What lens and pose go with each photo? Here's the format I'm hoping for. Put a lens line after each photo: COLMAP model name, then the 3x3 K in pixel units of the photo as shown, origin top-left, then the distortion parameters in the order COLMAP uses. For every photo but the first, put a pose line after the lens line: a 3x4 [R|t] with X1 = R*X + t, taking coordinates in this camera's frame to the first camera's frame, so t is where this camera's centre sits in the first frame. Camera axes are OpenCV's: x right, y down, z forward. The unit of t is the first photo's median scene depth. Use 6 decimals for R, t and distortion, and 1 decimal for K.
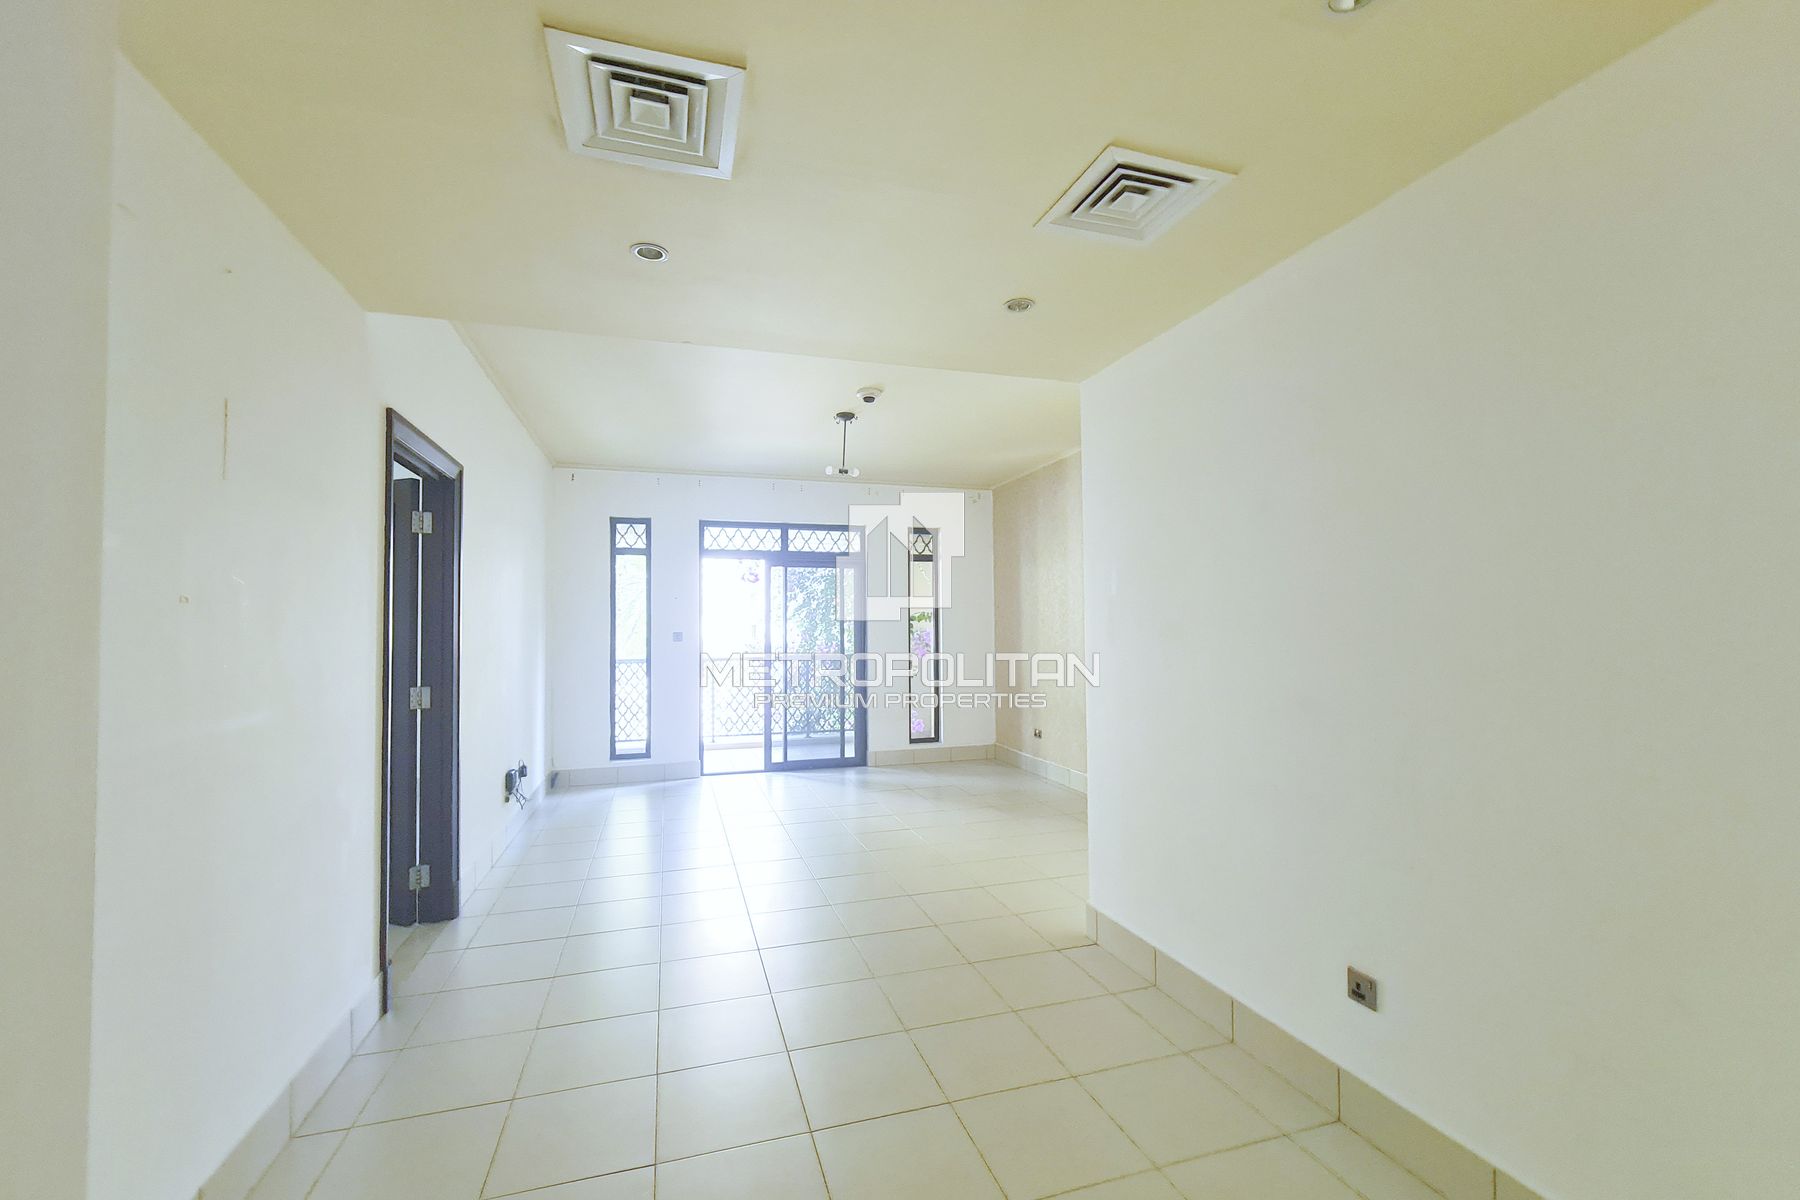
lens RADIAL K [[741.1, 0, 899.9], [0, 741.1, 603.5], [0, 0, 1]] dist [-0.002444, -0.000010]
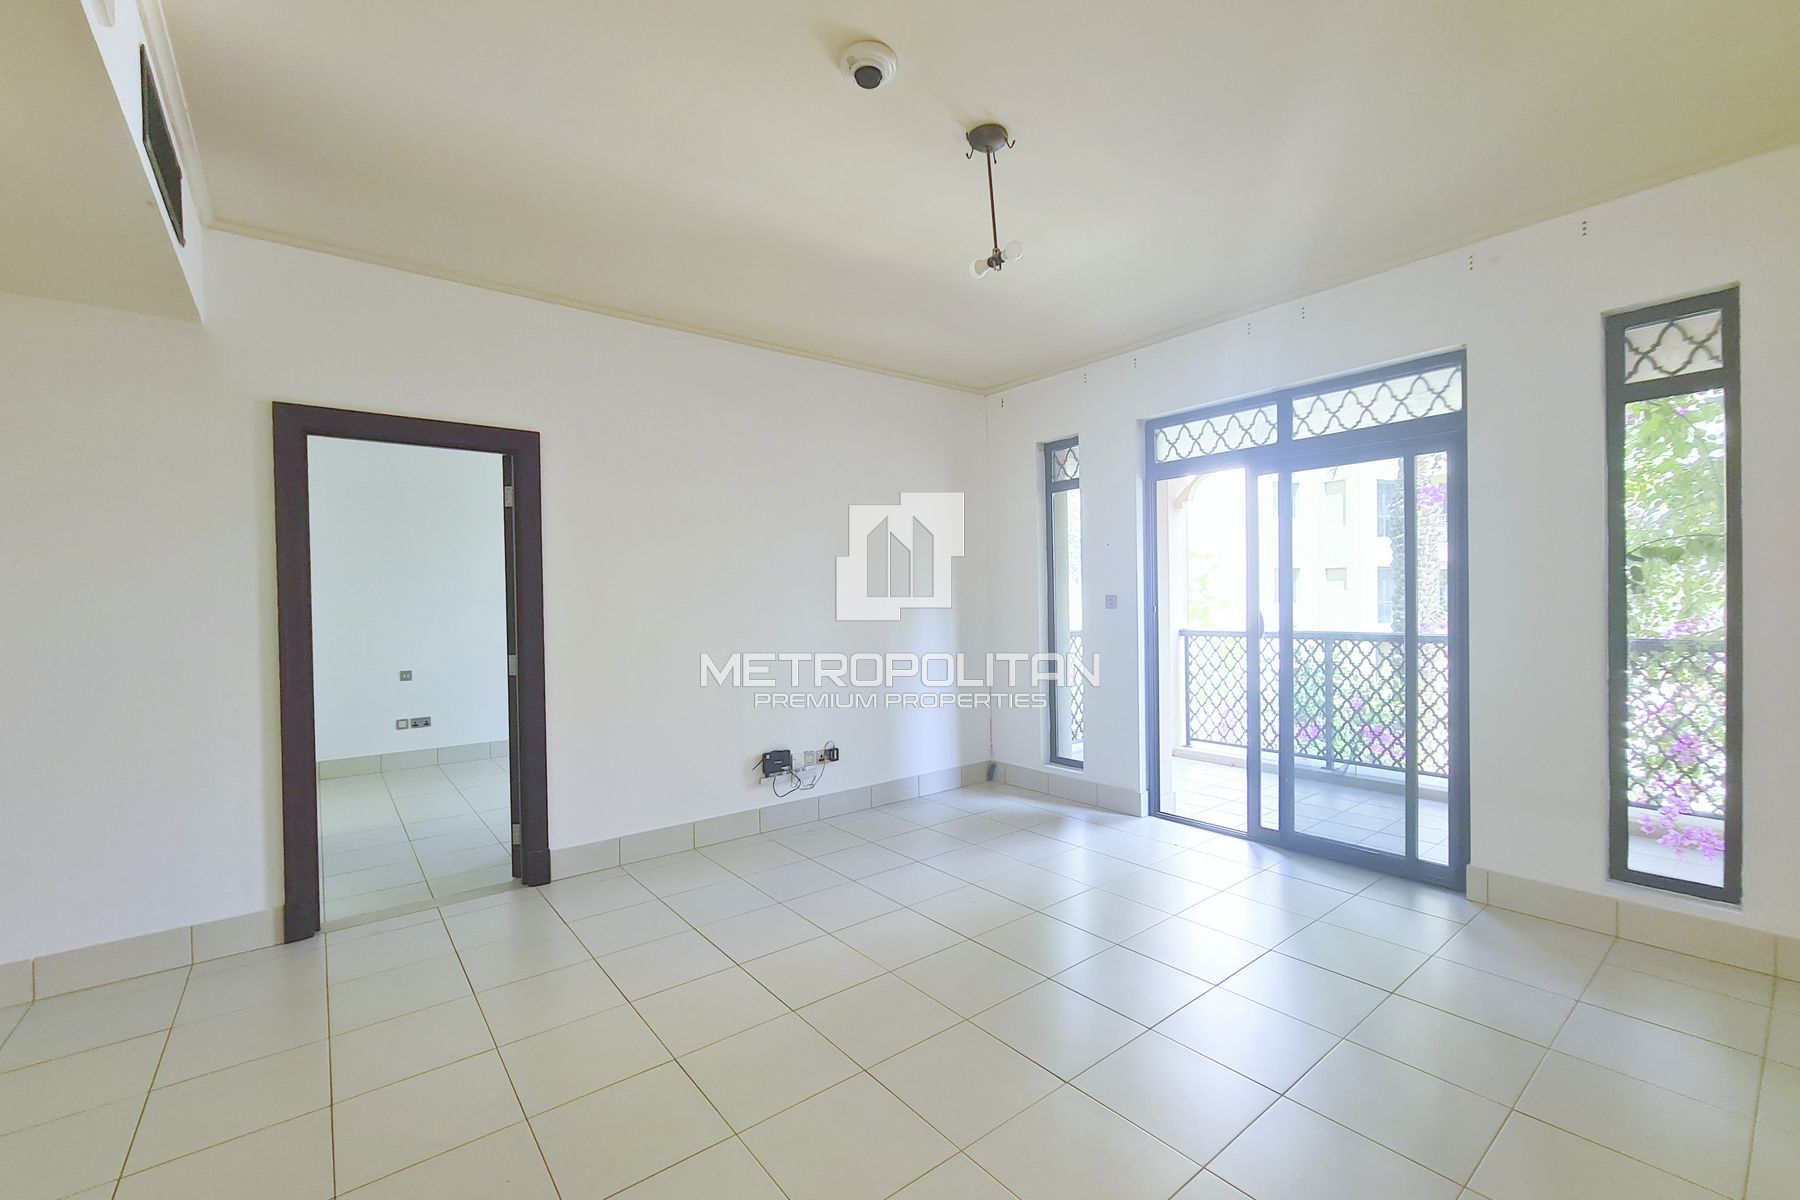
lens RADIAL K [[741.1, 0, 887.2], [0, 741.1, 606.7], [0, 0, 1]] dist [-0.002444, -0.000010]
pose [[0.350843, 0.009872, -0.936382, 0.251044], [0.048777, 0.998394, 0.028801, 0.019361], [0.935163, -0.055778, 0.349799, 0.548977]]
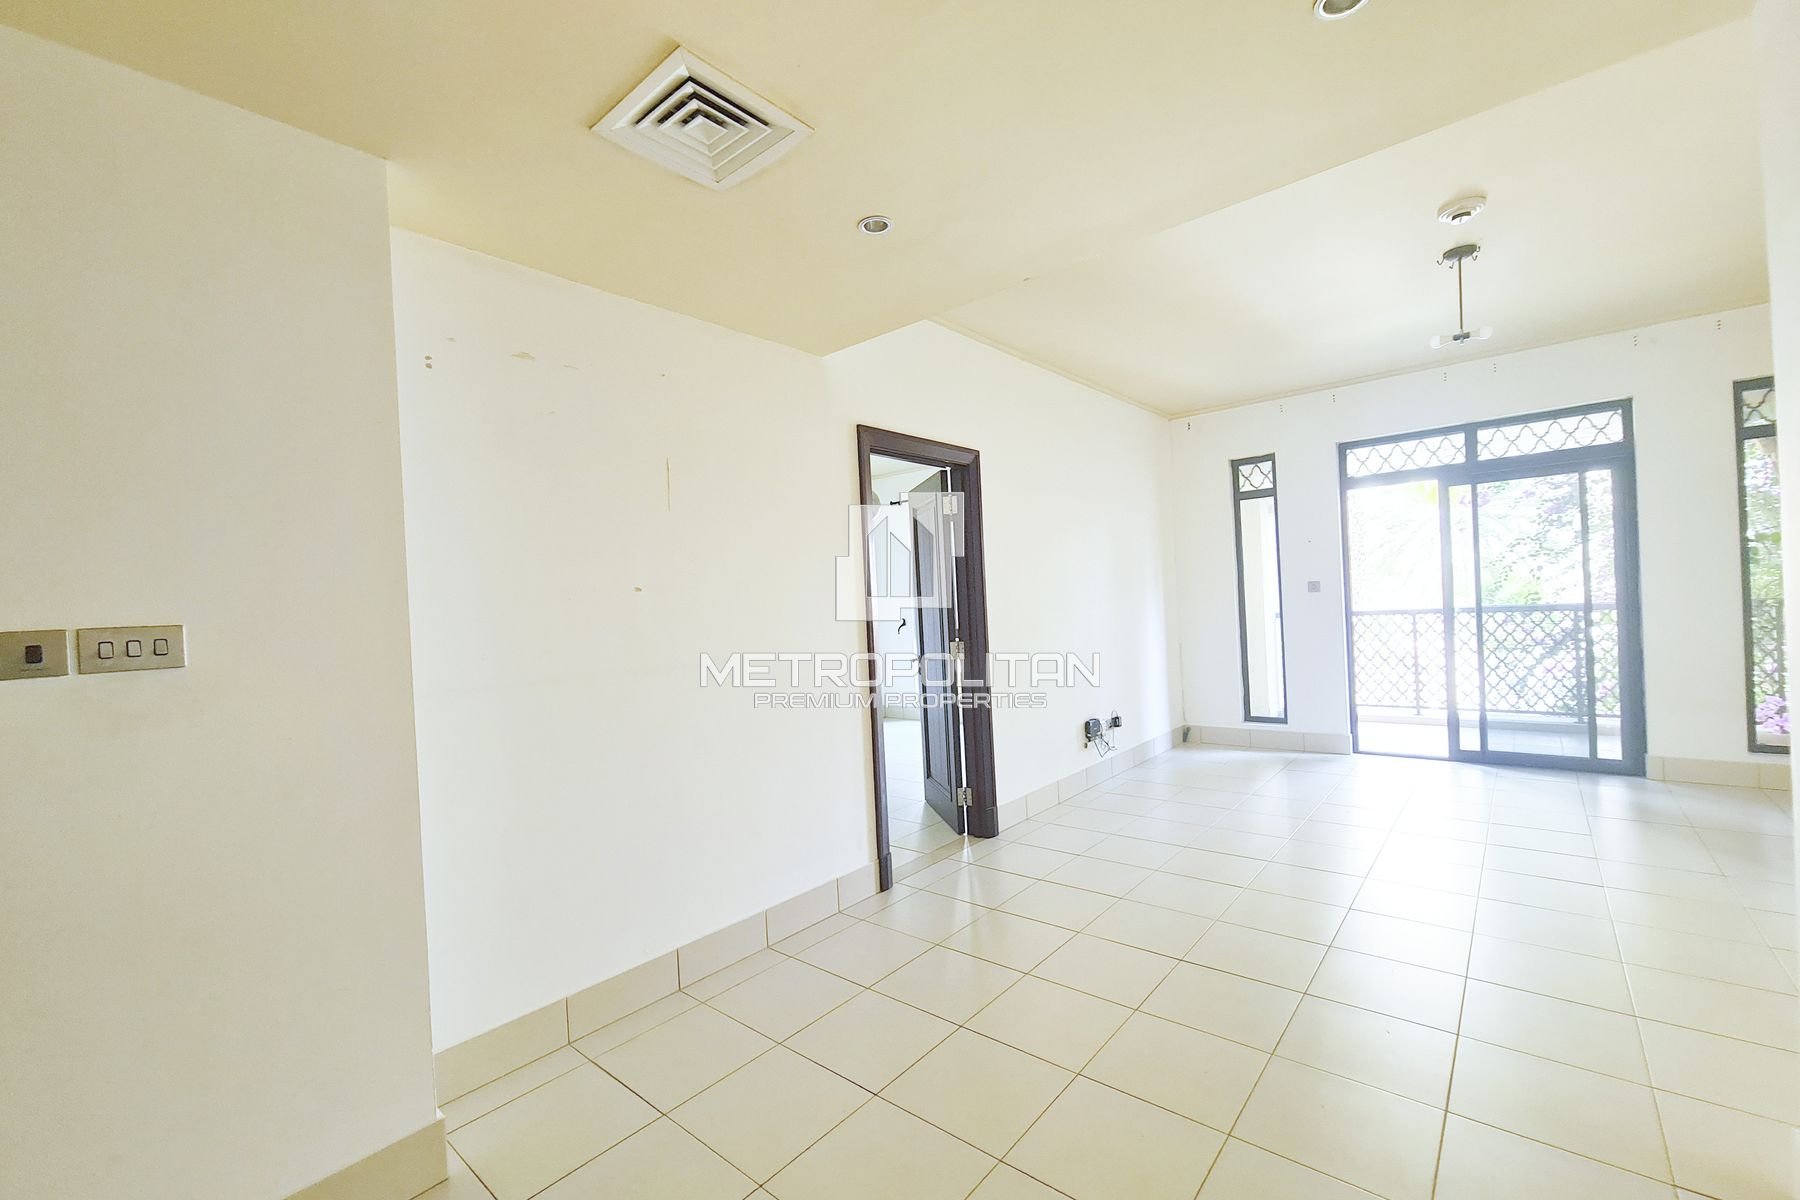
lens RADIAL K [[741.1, 0, 888.6], [0, 741.1, 610.5], [0, 0, 1]] dist [-0.002444, -0.000010]
pose [[0.528694, -0.011802, -0.848730, 0.157059], [0.077020, 0.996445, 0.034122, 0.005403], [0.845311, -0.083409, 0.527724, 0.130332]]
